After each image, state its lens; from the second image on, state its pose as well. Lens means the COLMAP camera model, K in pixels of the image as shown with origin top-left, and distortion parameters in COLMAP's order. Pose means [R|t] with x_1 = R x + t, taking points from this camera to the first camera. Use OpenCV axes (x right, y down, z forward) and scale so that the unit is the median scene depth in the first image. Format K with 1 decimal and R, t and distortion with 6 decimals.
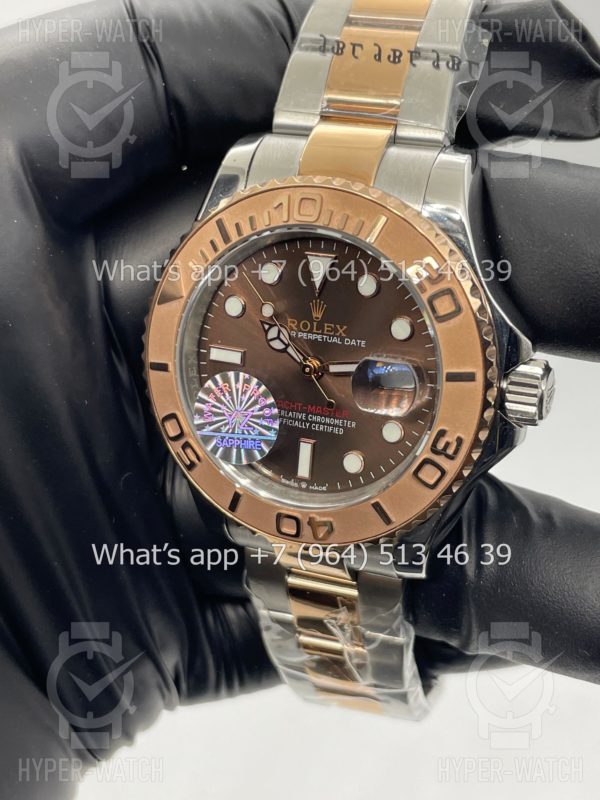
lens RADIAL K [[1269.6, 0, 301.4], [0, 1269.6, 398.6], [0, 0, 1]] dist [0.151786, 0.000000]
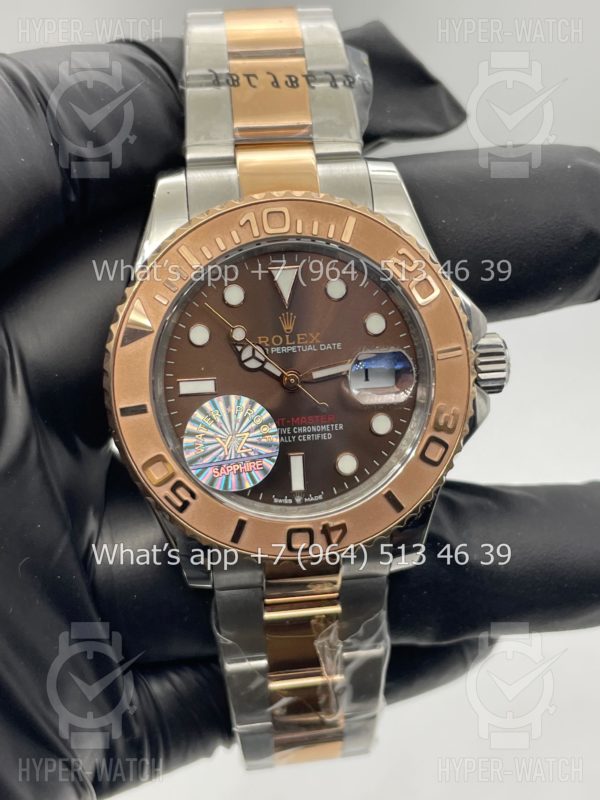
lens RADIAL K [[1269.6, 0, 300.3], [0, 1269.6, 406.8], [0, 0, 1]] dist [0.151786, 0.000000]
pose [[0.876470, -0.167940, 0.451217, -0.444764], [0.221262, 0.972862, -0.067700, 0.066655], [-0.427602, 0.159174, 0.889843, 0.098624]]
